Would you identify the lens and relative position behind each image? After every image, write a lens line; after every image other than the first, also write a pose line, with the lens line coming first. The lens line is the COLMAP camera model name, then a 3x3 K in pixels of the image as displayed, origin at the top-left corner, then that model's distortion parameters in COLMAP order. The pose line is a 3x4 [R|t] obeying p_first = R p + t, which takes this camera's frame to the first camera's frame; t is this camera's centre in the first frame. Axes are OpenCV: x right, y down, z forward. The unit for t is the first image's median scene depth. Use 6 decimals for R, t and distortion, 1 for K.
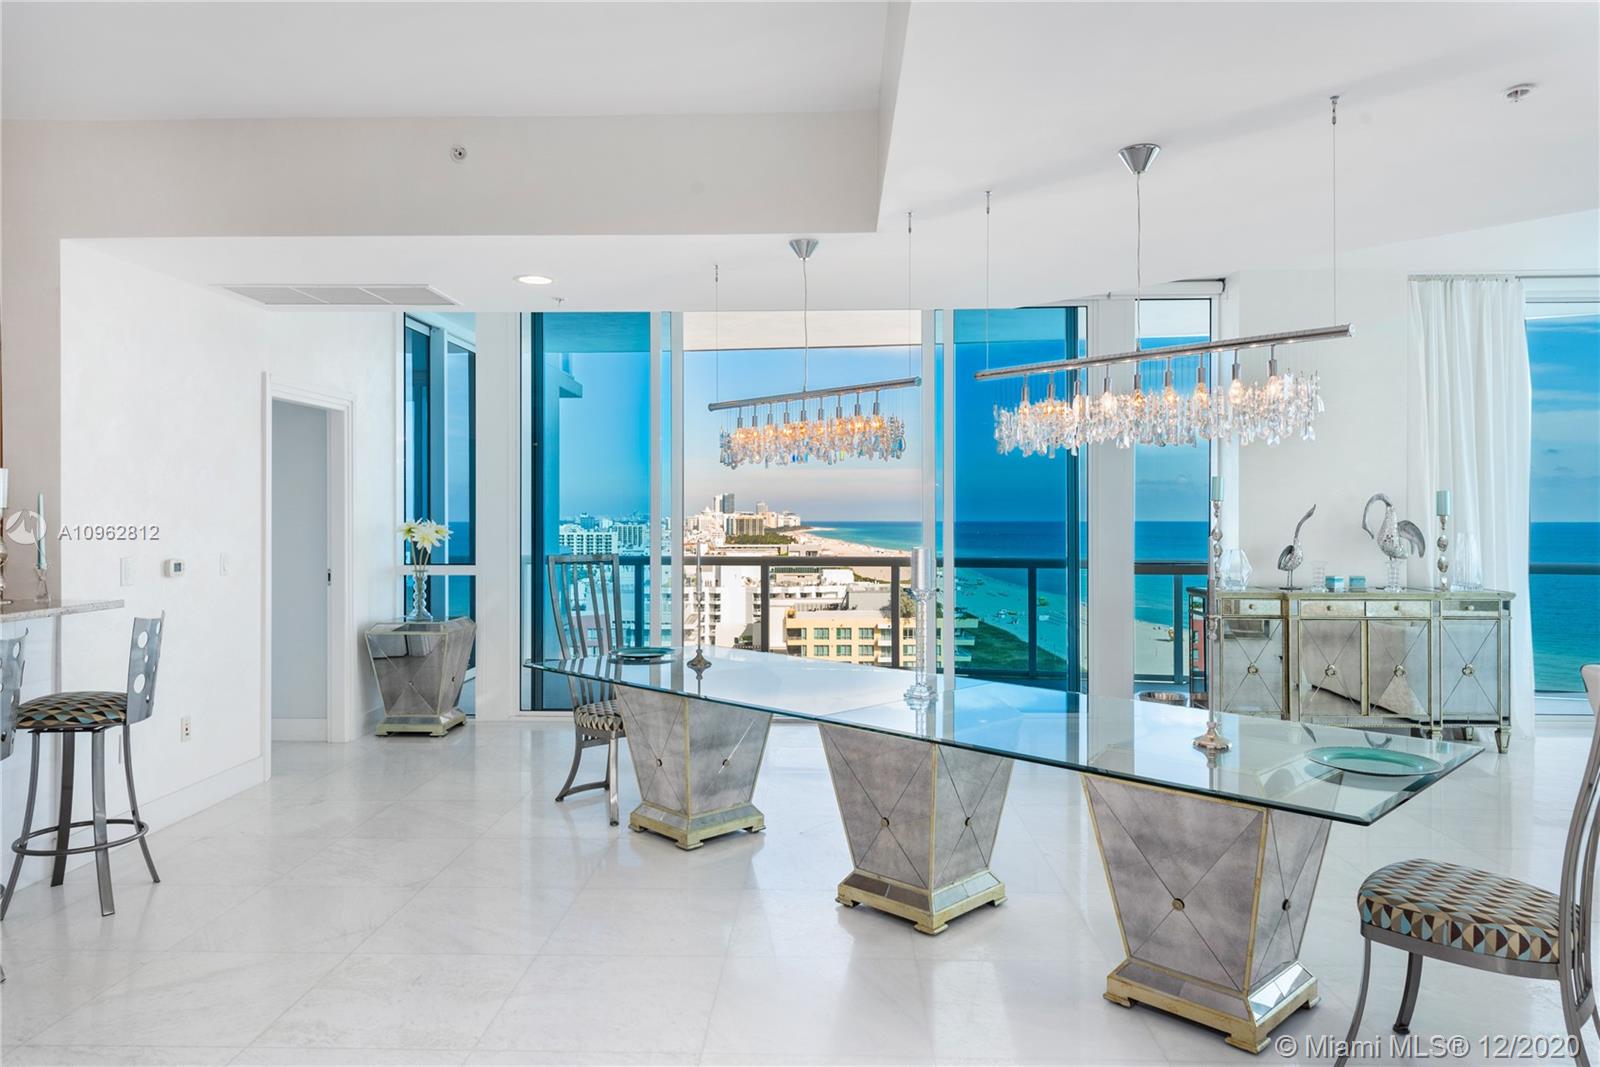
lens RADIAL K [[1075.1, 0, 801.4], [0, 1075.1, 513.6], [0, 0, 1]] dist [-0.007829, -0.005403]
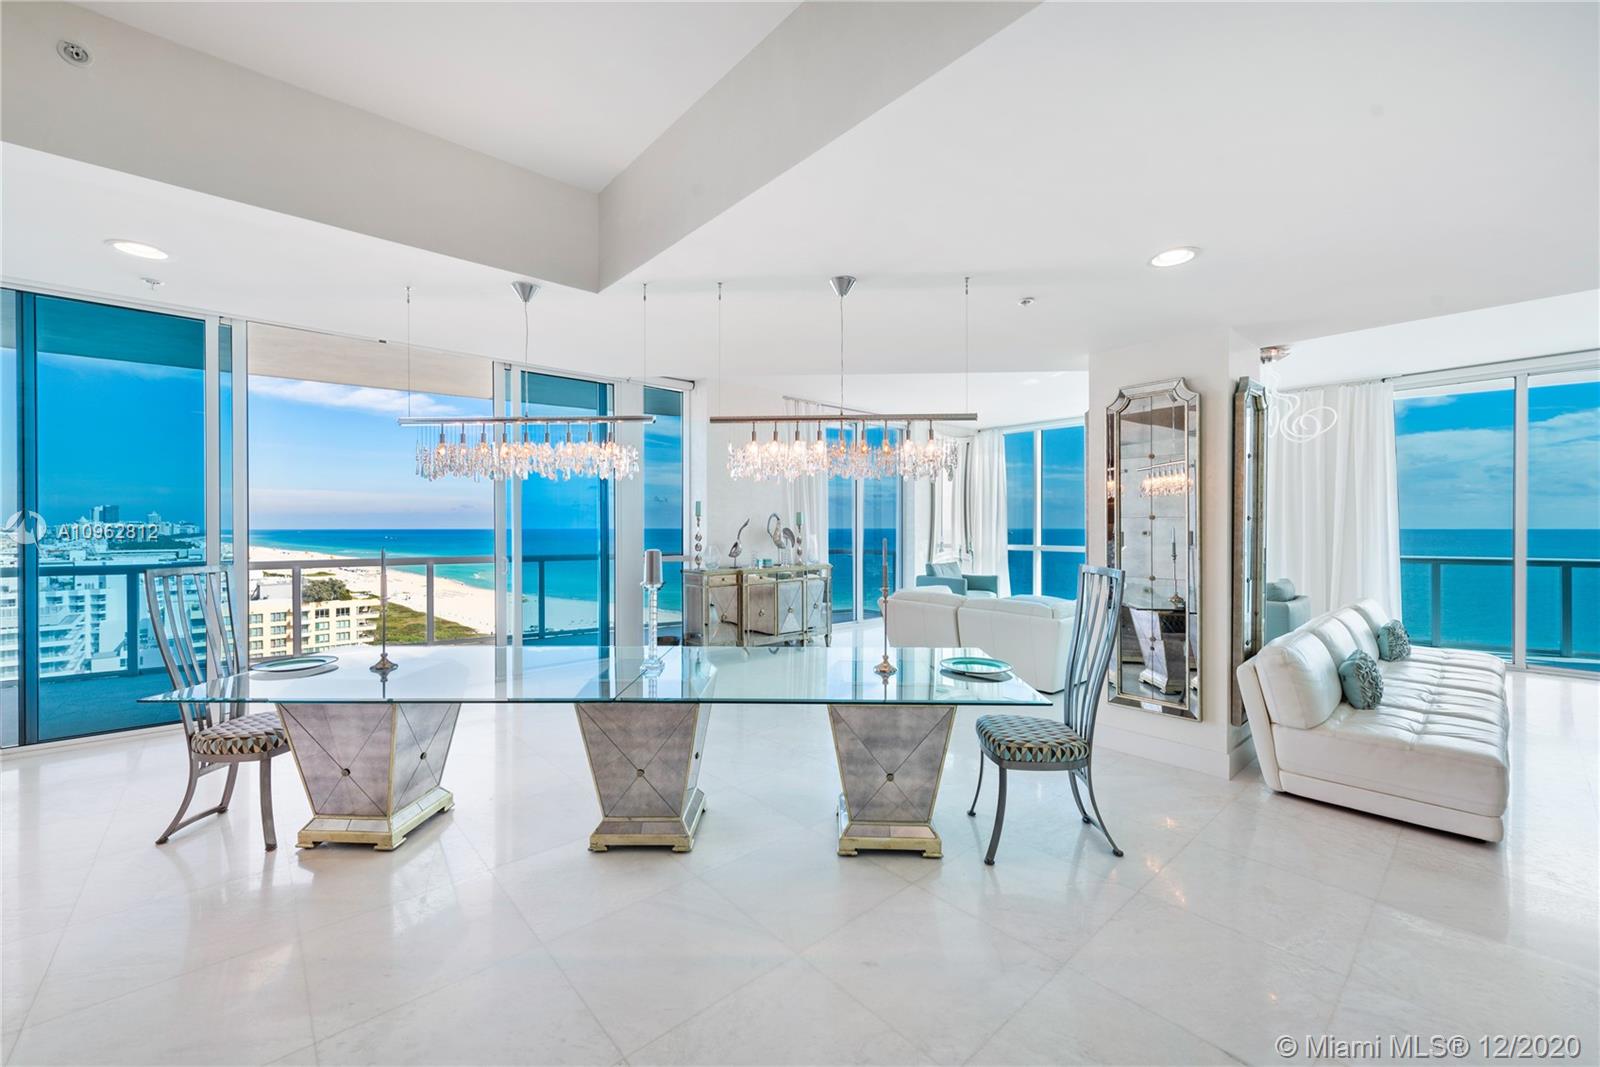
lens RADIAL K [[633.4, 0, 807.4], [0, 633.4, 530.8], [0, 0, 1]] dist [0.001193, -0.000062]
pose [[0.714198, -0.005788, 0.699920, -0.209649], [-0.001944, 0.999946, 0.010253, 0.000483], [-0.699941, -0.008683, 0.714148, 0.247966]]
